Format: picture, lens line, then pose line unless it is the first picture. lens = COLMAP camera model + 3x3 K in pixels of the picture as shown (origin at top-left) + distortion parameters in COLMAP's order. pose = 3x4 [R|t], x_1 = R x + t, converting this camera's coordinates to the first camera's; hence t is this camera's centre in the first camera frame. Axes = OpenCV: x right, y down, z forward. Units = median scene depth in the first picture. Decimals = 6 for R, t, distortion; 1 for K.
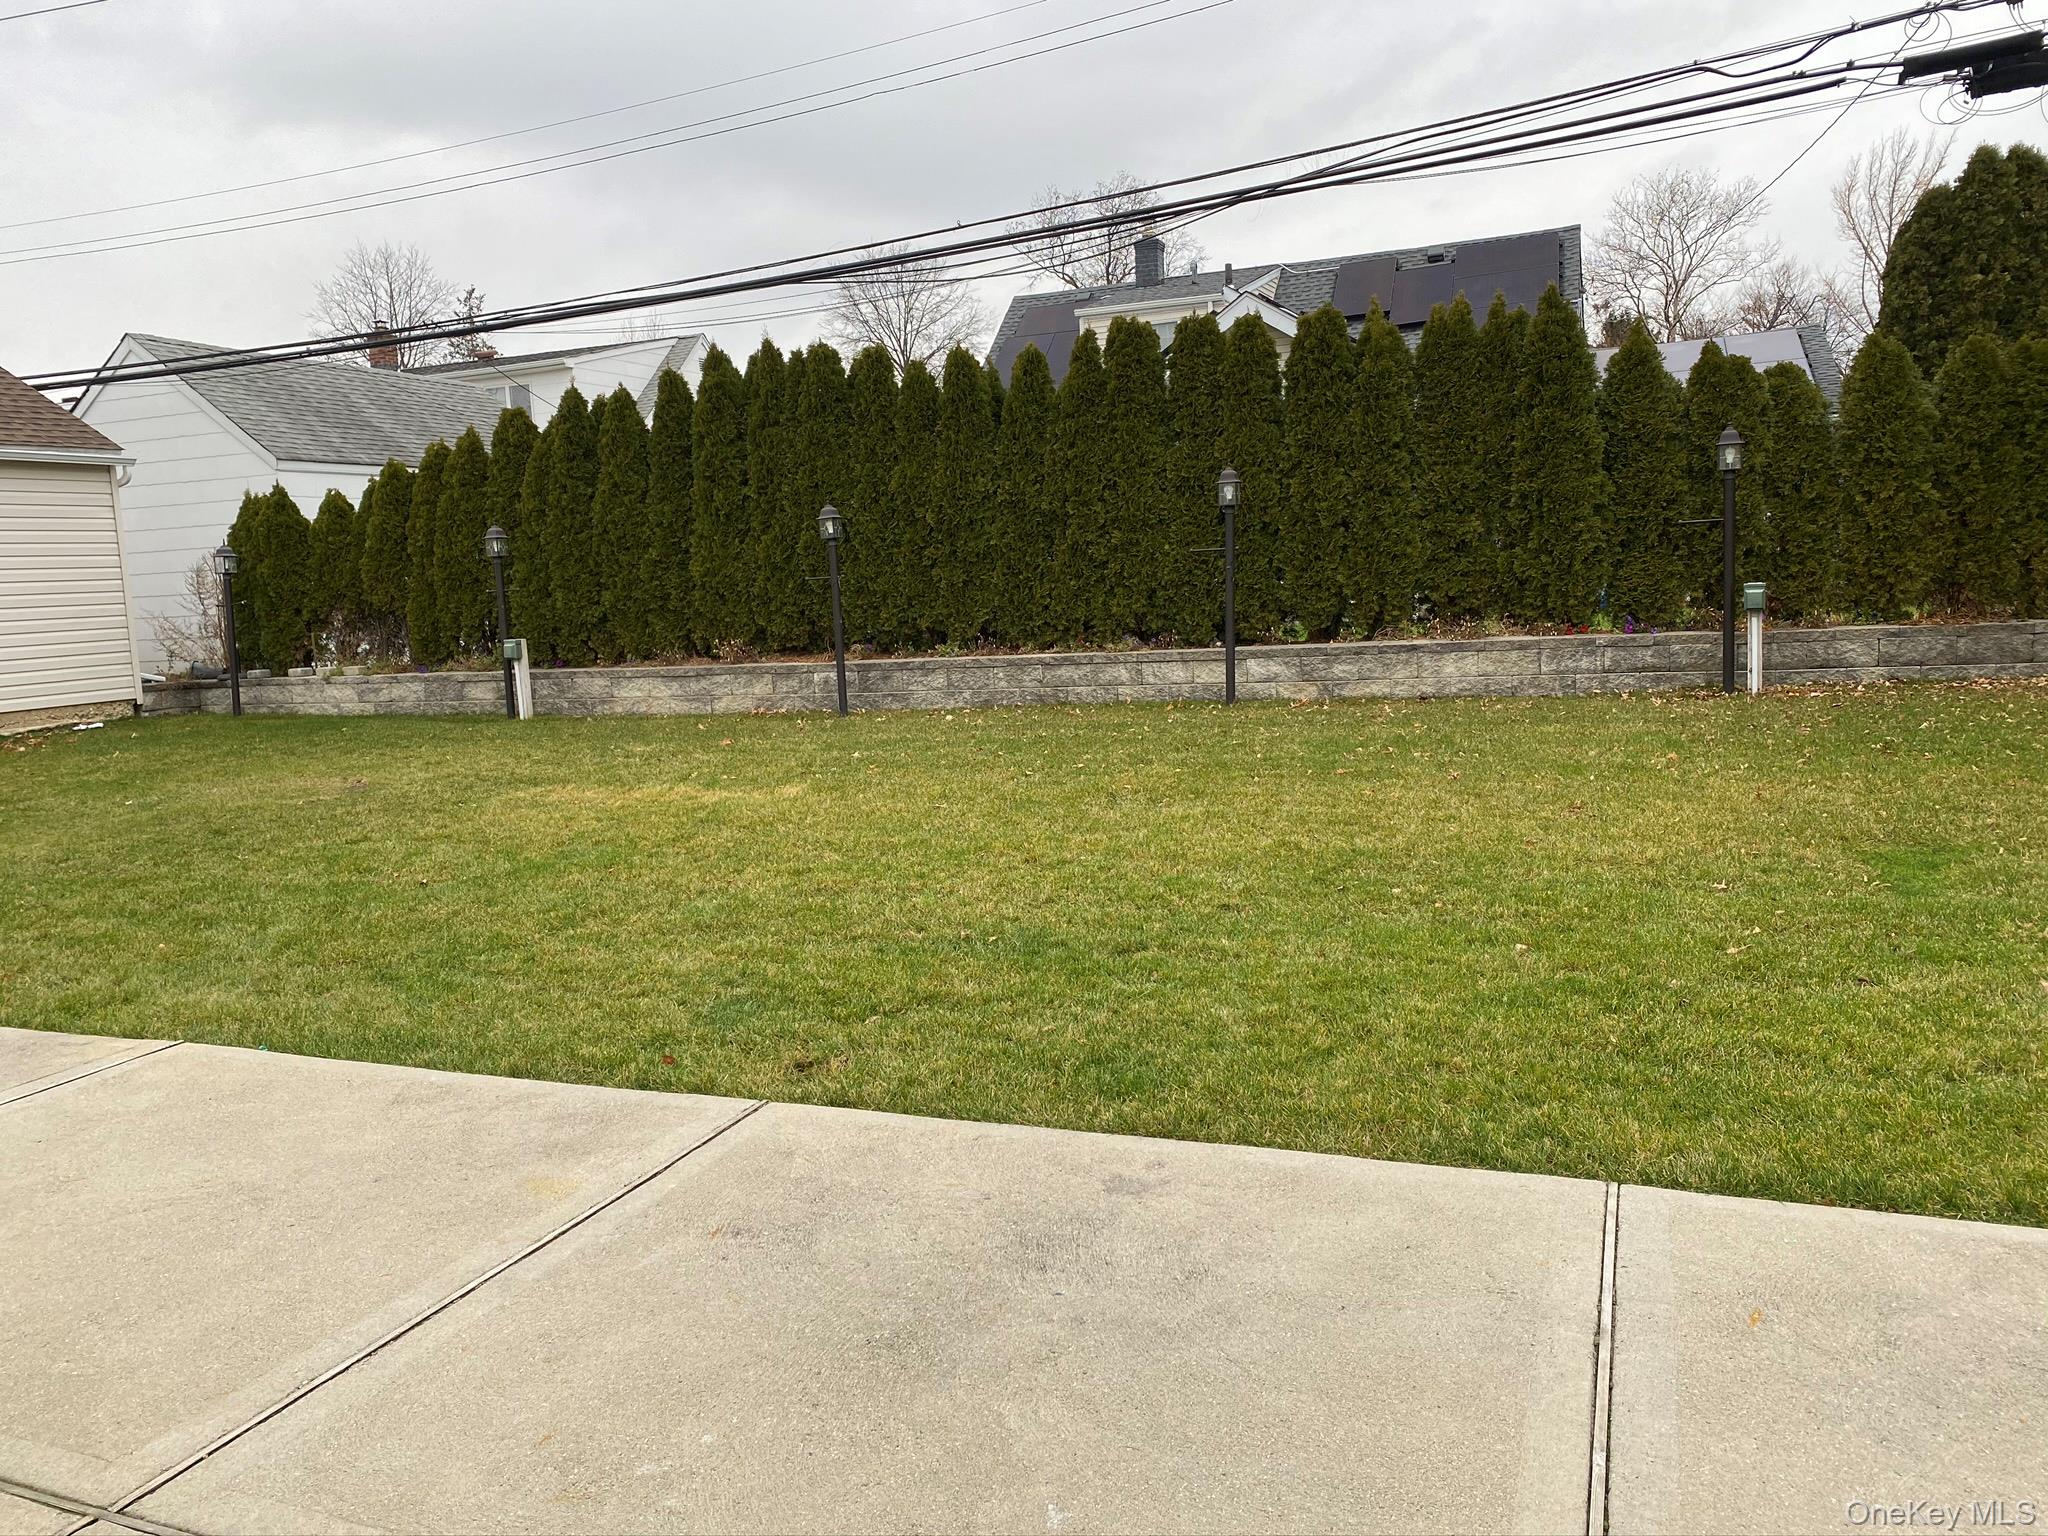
lens RADIAL K [[1550.1, 0, 1007.3], [0, 1550.1, 774.5], [0, 0, 1]] dist [0.048405, -0.055567]
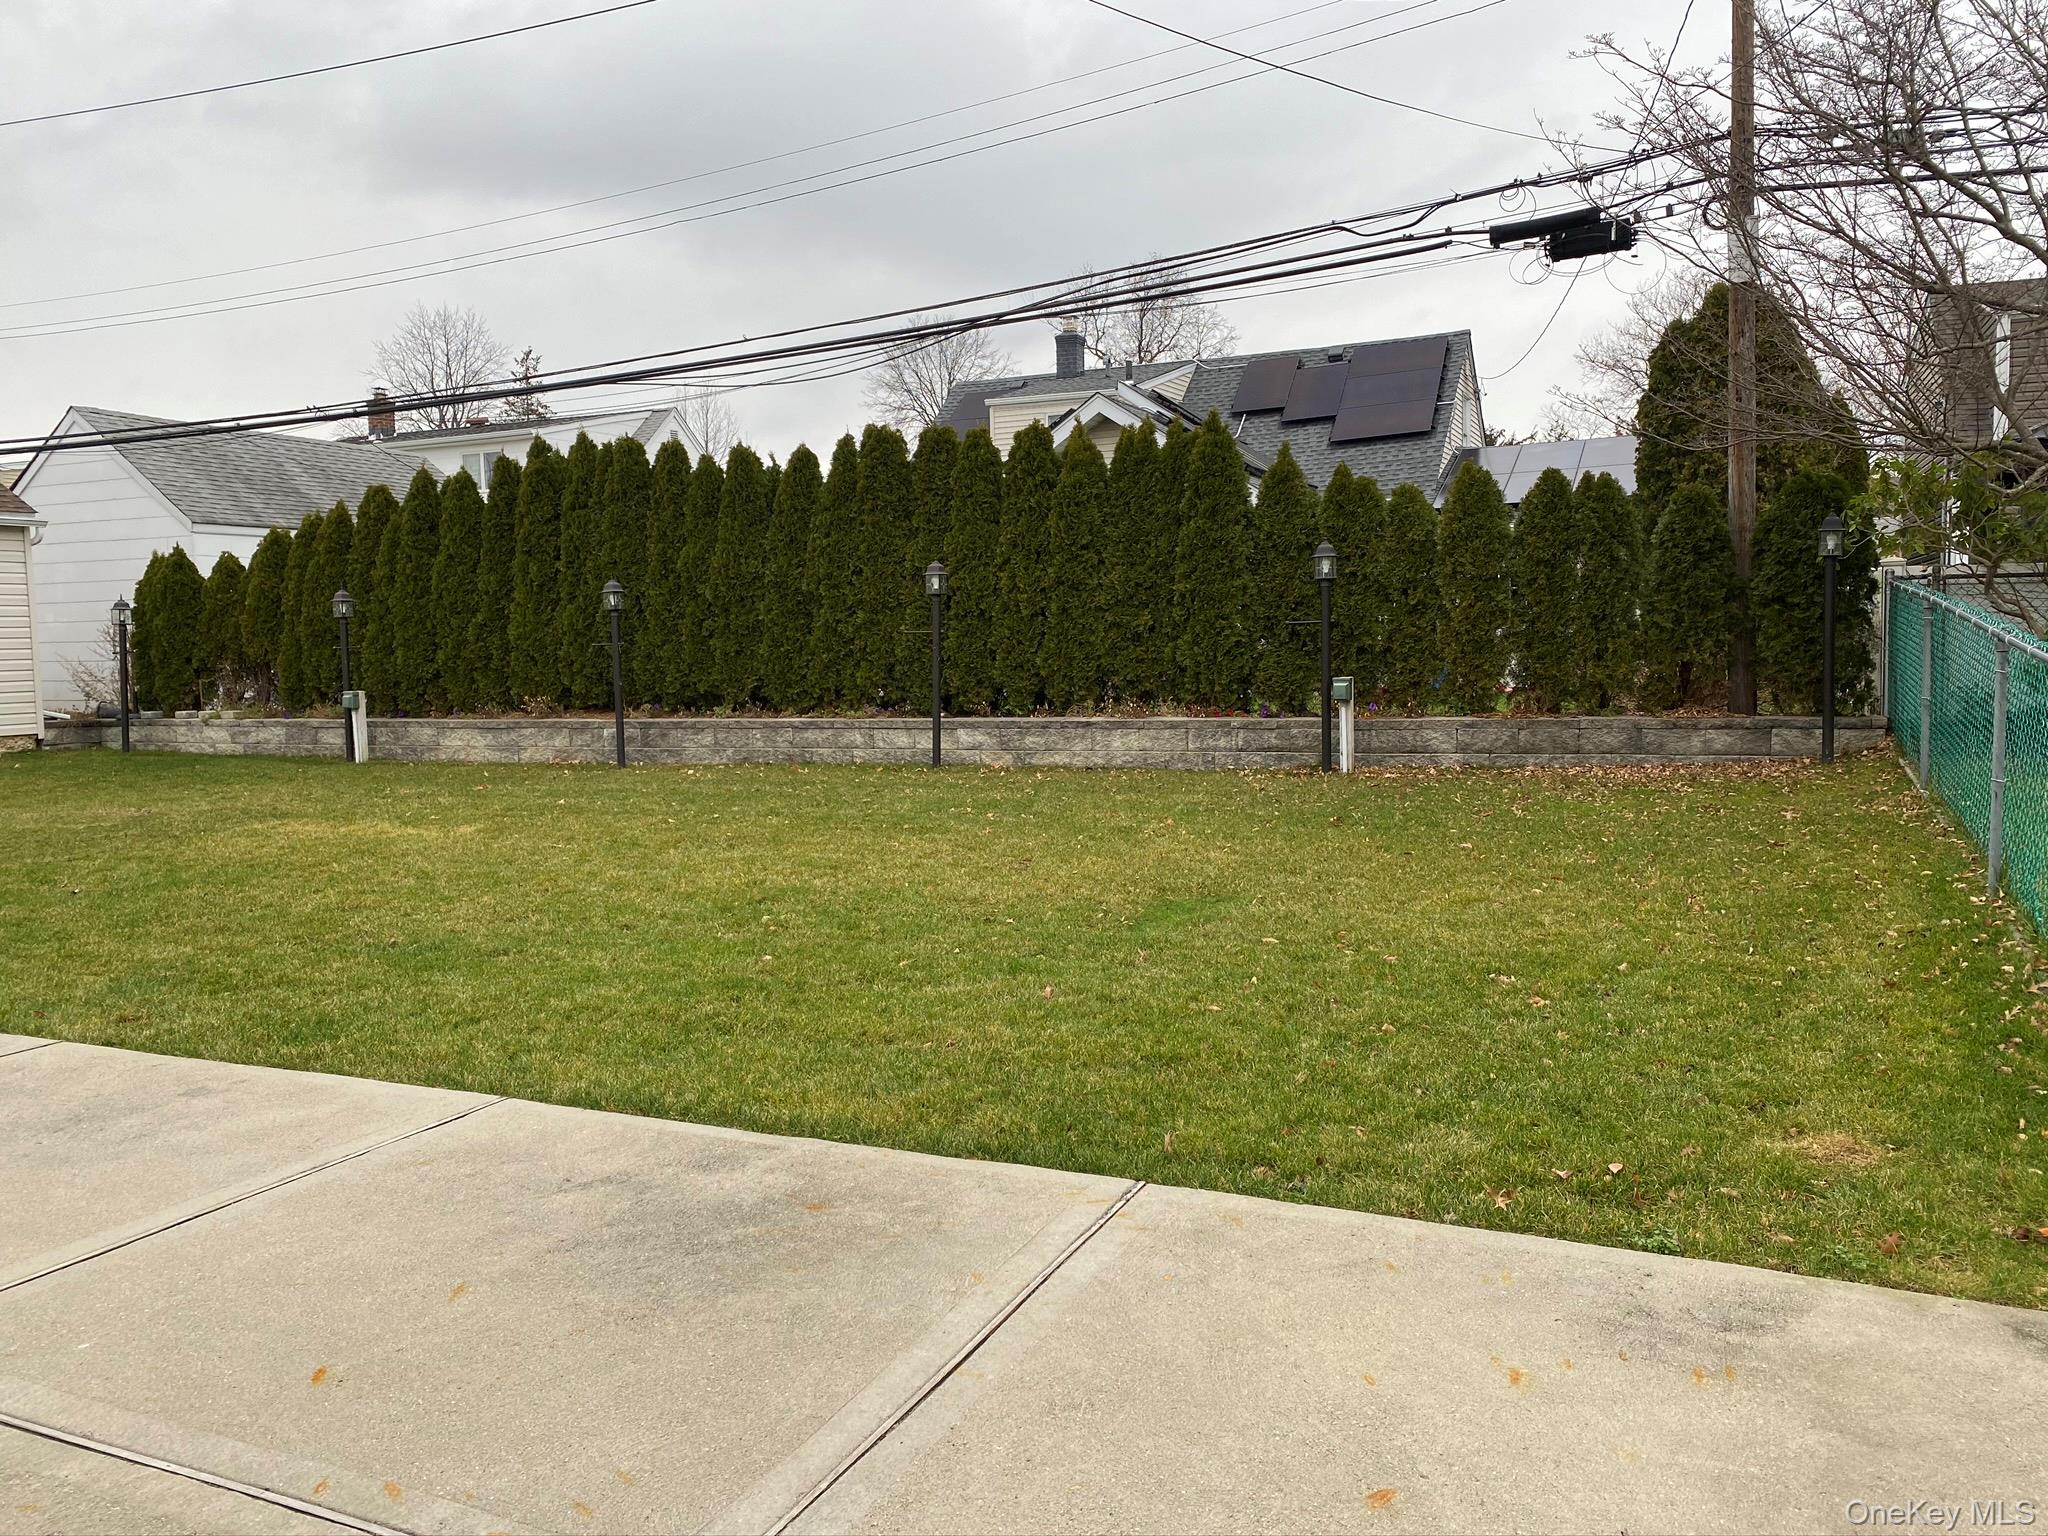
lens RADIAL K [[1550.1, 0, 1042.4], [0, 1550.1, 779.4], [0, 0, 1]] dist [0.048405, -0.055567]
pose [[0.999017, 0.031696, -0.030974, 0.224182], [-0.032773, 0.998853, -0.034895, -0.000237], [0.029832, 0.035876, 0.998911, -0.109921]]
